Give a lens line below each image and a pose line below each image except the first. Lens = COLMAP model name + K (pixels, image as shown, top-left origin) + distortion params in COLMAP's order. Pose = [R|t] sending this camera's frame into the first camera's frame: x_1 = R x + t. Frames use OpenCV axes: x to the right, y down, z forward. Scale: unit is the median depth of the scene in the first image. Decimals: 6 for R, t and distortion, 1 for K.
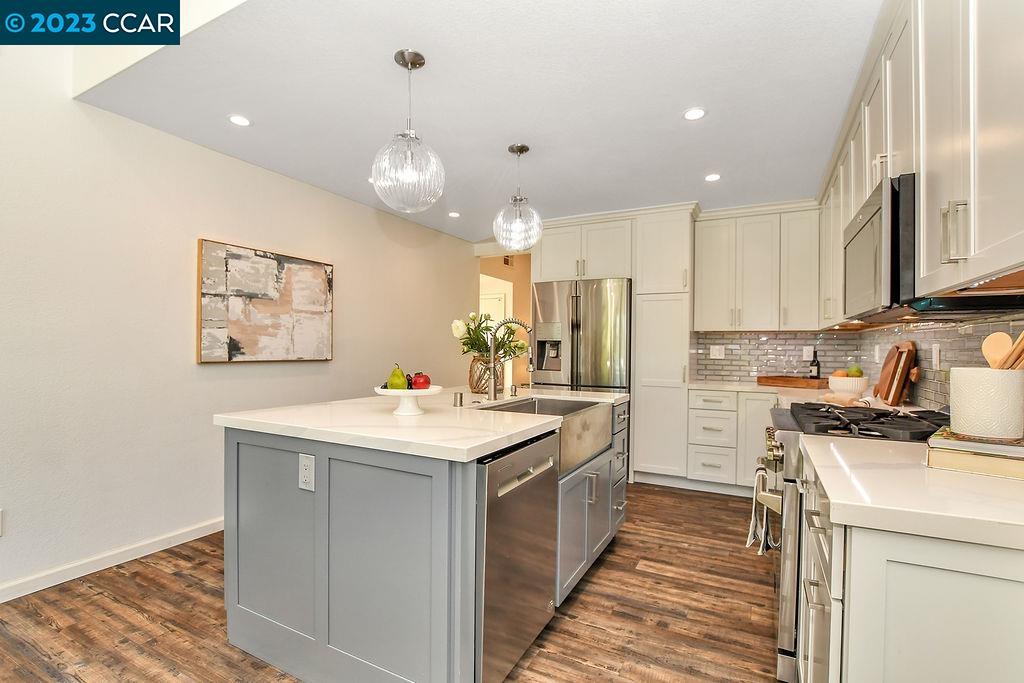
lens RADIAL K [[474.5, 0, 515.0], [0, 474.5, 347.4], [0, 0, 1]] dist [-0.032430, 0.004099]
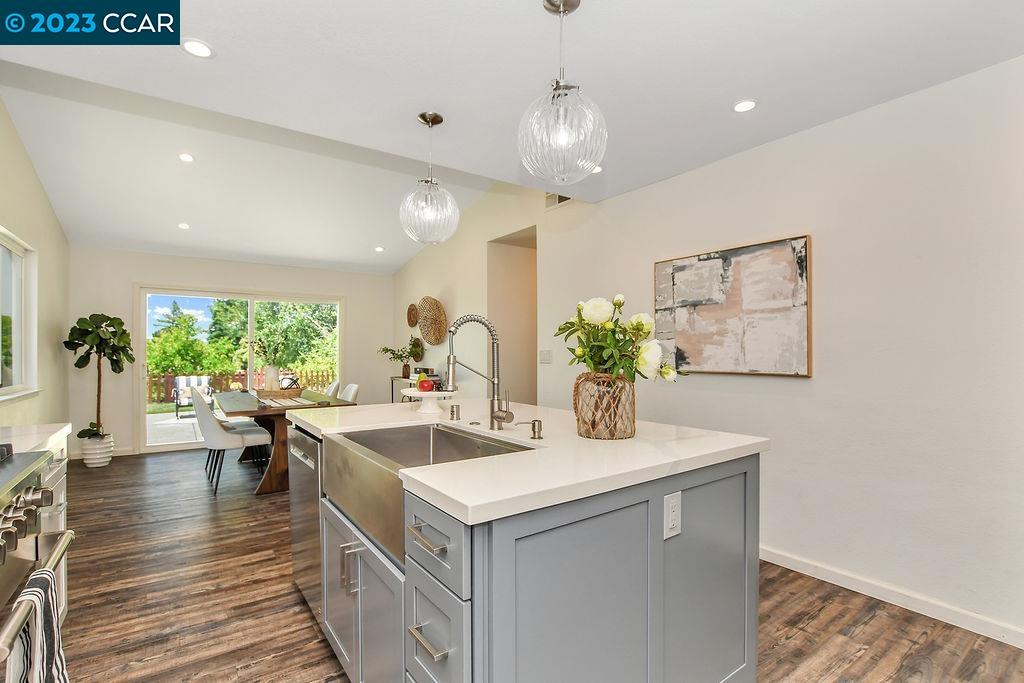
lens RADIAL K [[474.5, 0, 512.8], [0, 474.5, 352.1], [0, 0, 1]] dist [-0.032430, 0.004099]
pose [[-0.453637, -0.011025, -0.891118, 0.469132], [-0.002953, 0.999937, -0.010868, 0.001382], [0.891181, -0.002299, -0.453641, 1.088334]]
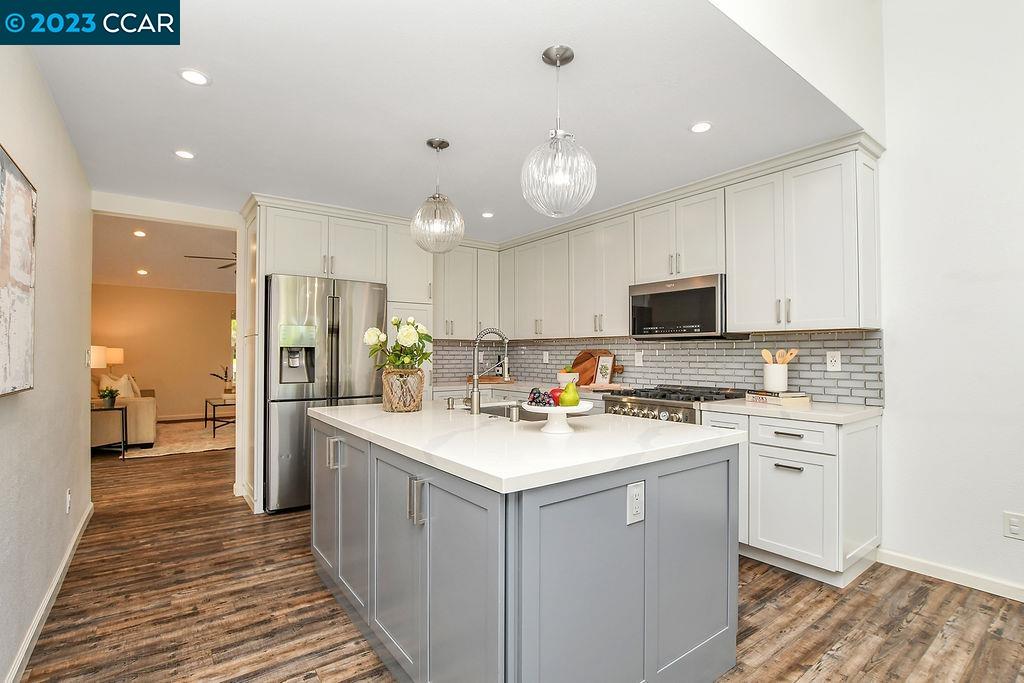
lens RADIAL K [[474.5, 0, 512.3], [0, 474.5, 349.2], [0, 0, 1]] dist [-0.032430, 0.004099]
pose [[0.439973, -0.001265, 0.898010, -0.696610], [0.001441, 0.999999, 0.000703, -0.014396], [-0.898010, 0.000985, 0.439974, 0.420541]]
